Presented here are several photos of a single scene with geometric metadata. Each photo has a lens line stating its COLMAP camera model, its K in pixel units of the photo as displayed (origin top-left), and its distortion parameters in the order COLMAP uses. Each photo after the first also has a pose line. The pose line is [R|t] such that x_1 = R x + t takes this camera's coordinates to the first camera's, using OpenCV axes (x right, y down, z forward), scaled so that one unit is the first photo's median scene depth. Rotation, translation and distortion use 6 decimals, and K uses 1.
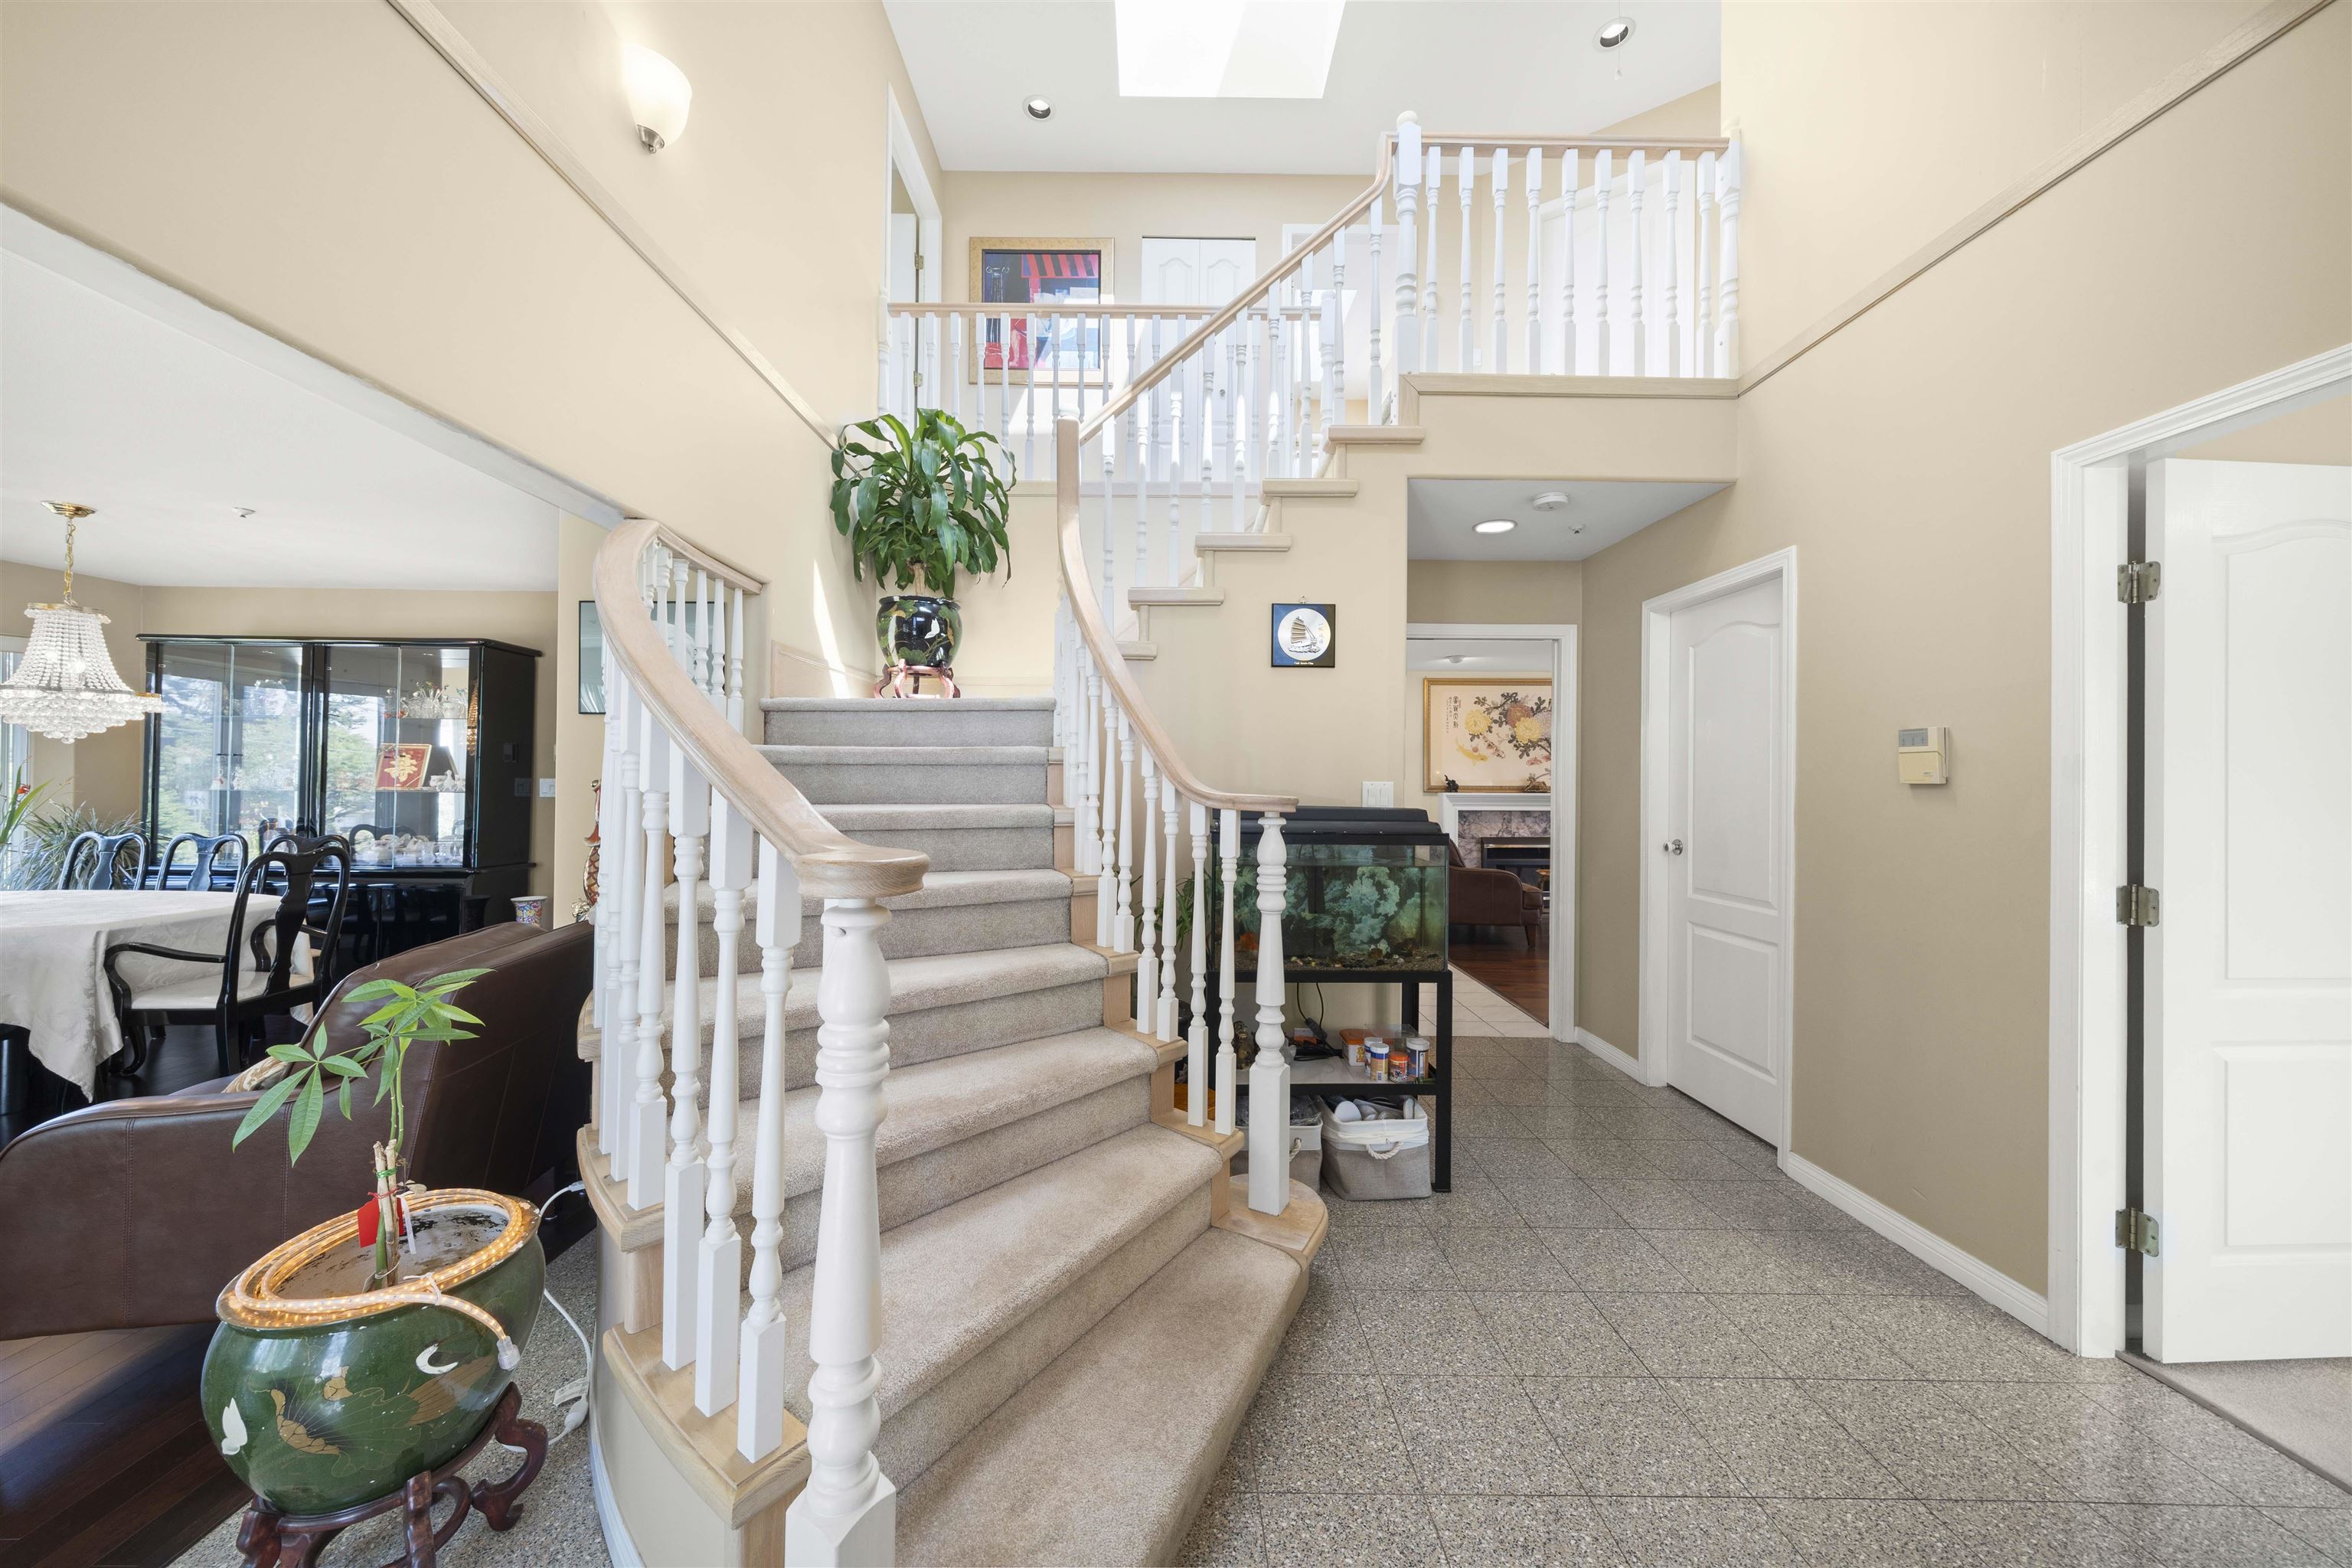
lens RADIAL K [[817.7, 0, 1161.2], [0, 817.7, 780.4], [0, 0, 1]] dist [-0.004435, 0.001261]
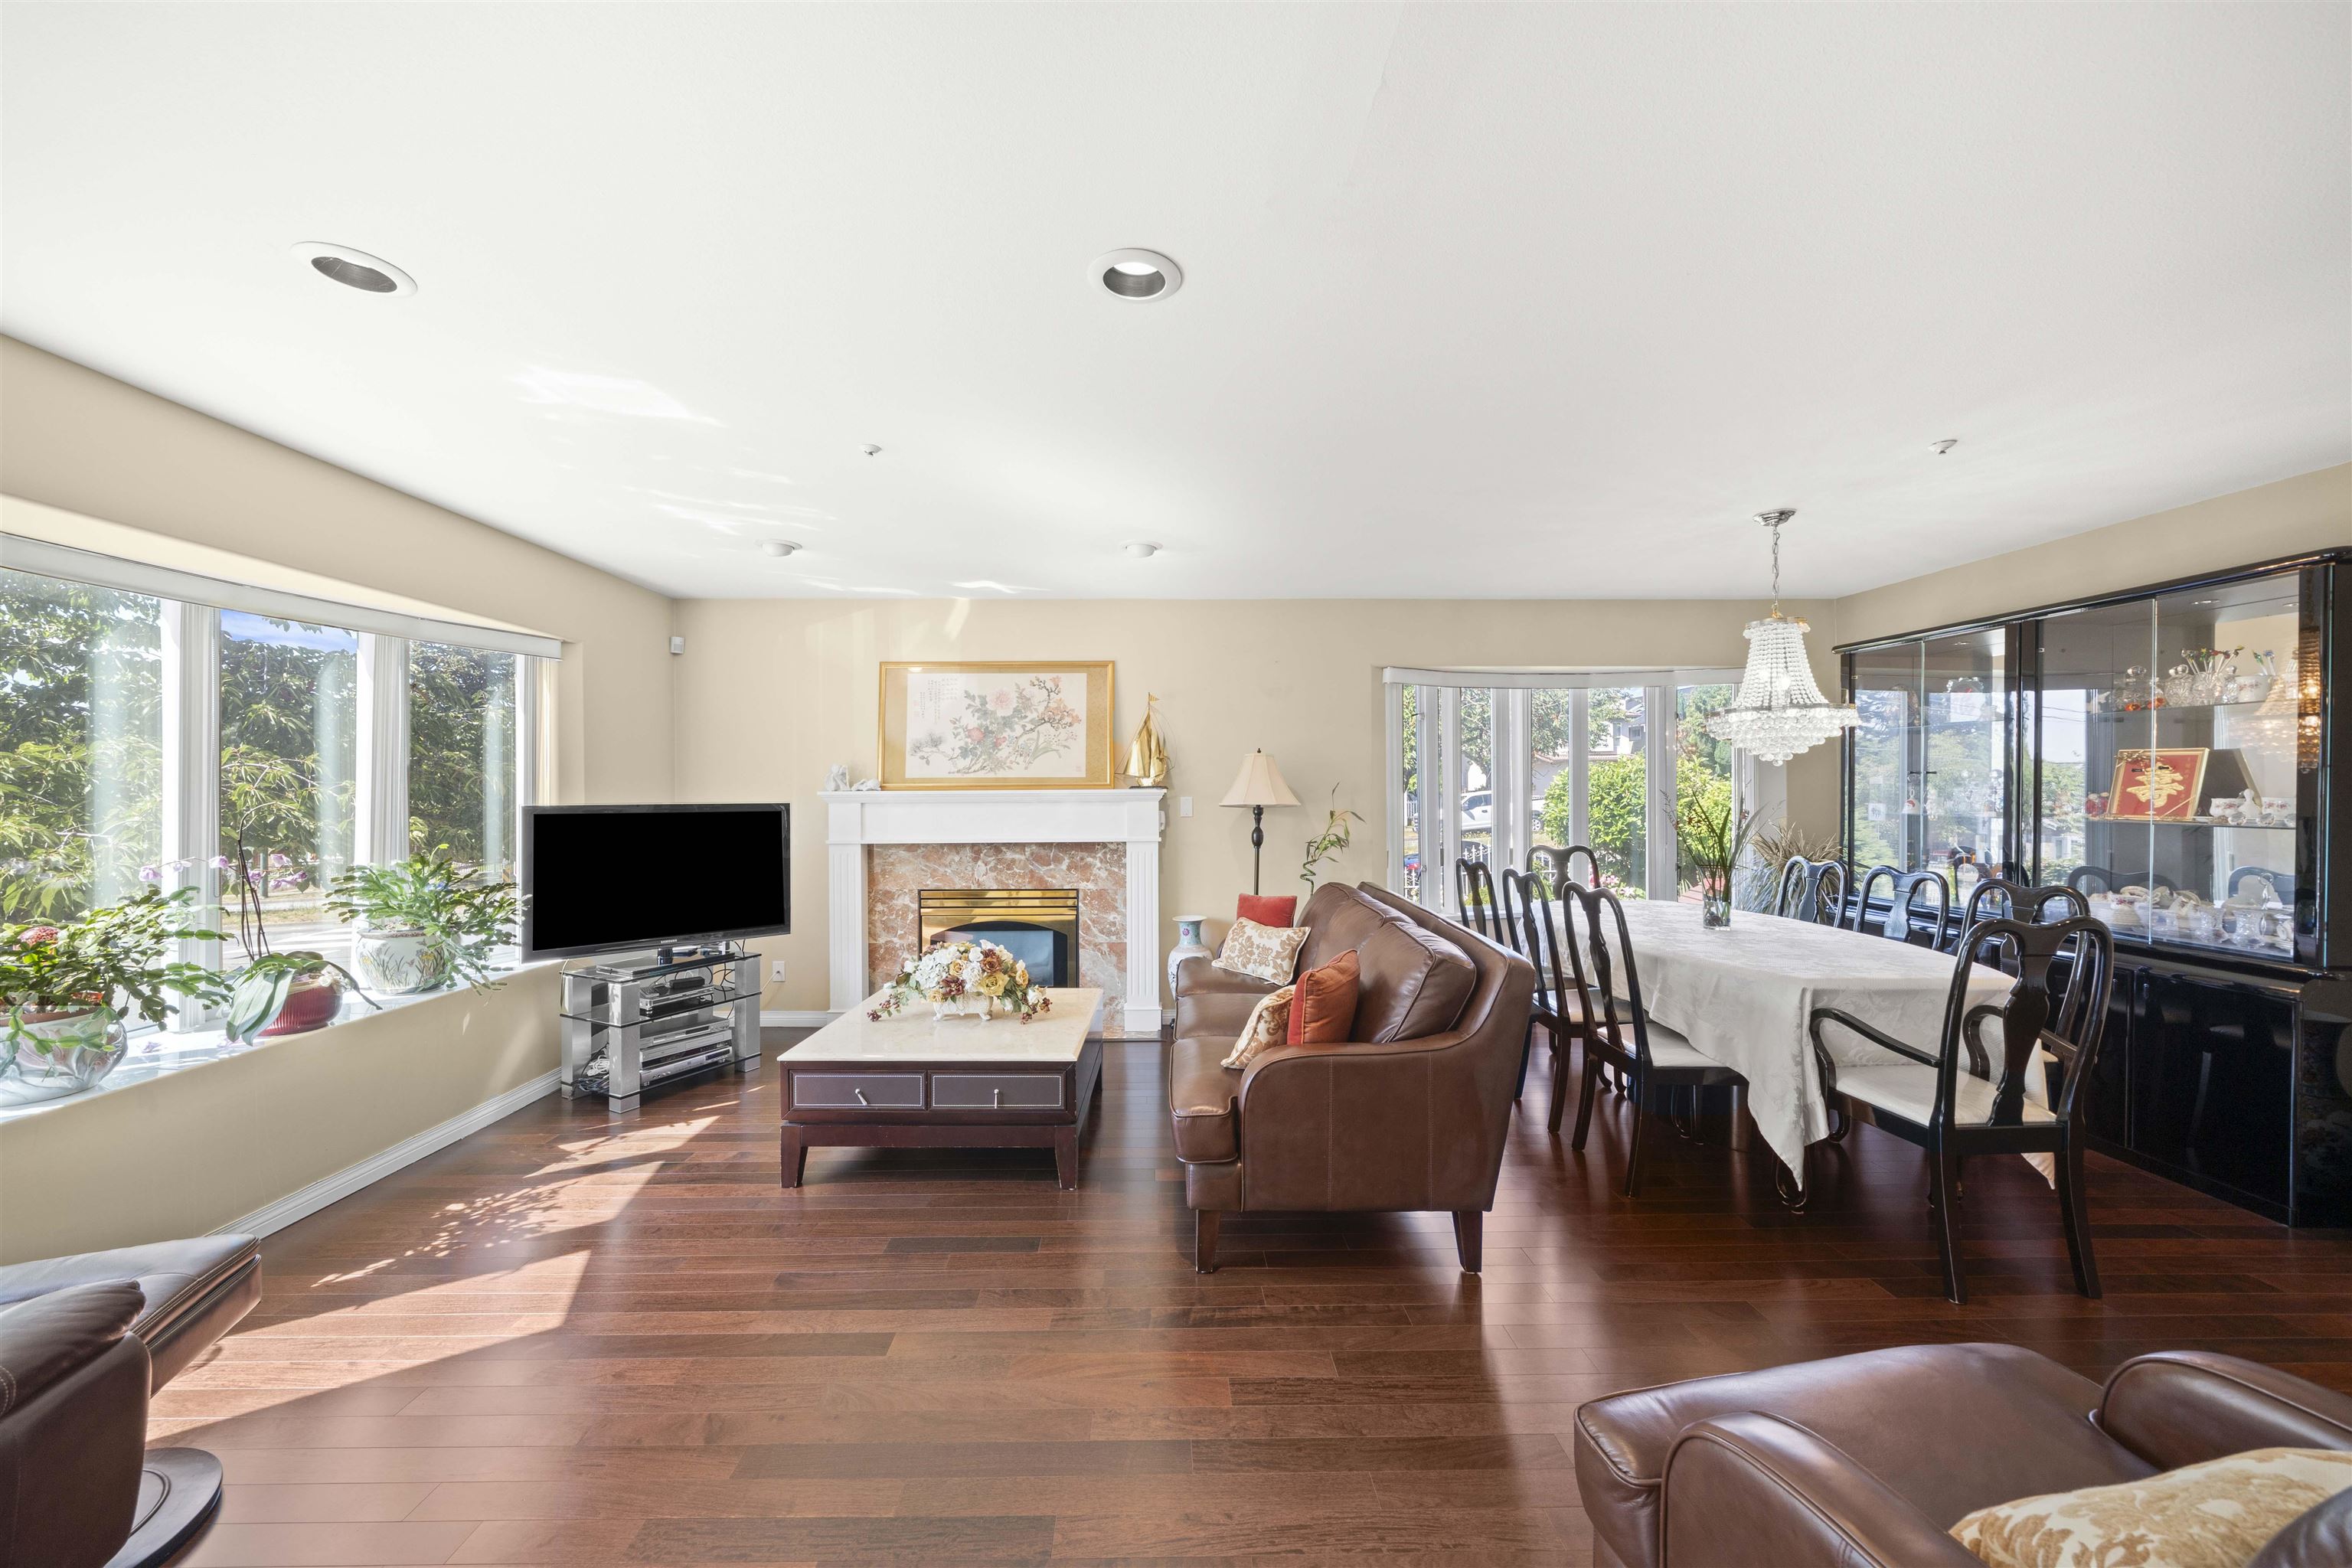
lens RADIAL K [[872.6, 0, 1176.0], [0, 872.6, 784.0], [0, 0, 1]] dist [0.001005, 0.000090]
pose [[0.027830, -0.017436, -0.999461, -0.316124], [0.002357, 0.999846, -0.017377, -0.008026], [0.999610, -0.001872, 0.027867, 0.247332]]
